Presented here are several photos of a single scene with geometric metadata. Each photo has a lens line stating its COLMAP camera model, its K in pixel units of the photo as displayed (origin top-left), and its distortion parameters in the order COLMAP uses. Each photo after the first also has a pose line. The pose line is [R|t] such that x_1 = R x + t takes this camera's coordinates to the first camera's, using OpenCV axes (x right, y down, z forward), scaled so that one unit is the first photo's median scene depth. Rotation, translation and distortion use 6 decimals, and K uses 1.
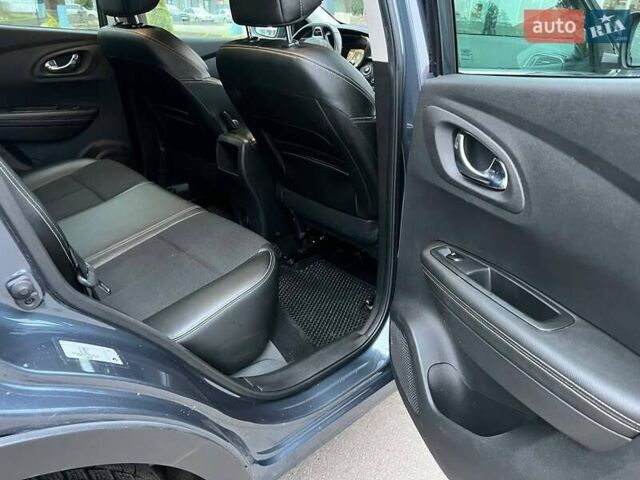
lens RADIAL K [[492.8, 0, 320.0], [0, 492.8, 240.0], [0, 0, 1]] dist [0.031158, -0.038581]
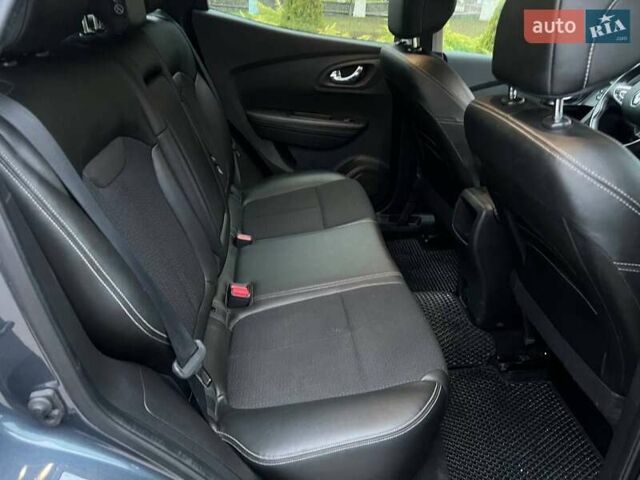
lens RADIAL K [[472.6, 0, 317.1], [0, 472.6, 242.2], [0, 0, 1]] dist [0.102813, -0.173436]
pose [[0.786198, 0.312248, -0.533286, 0.049854], [-0.287403, 0.948702, 0.131775, -0.151022], [0.547075, 0.049666, 0.835609, 0.190991]]
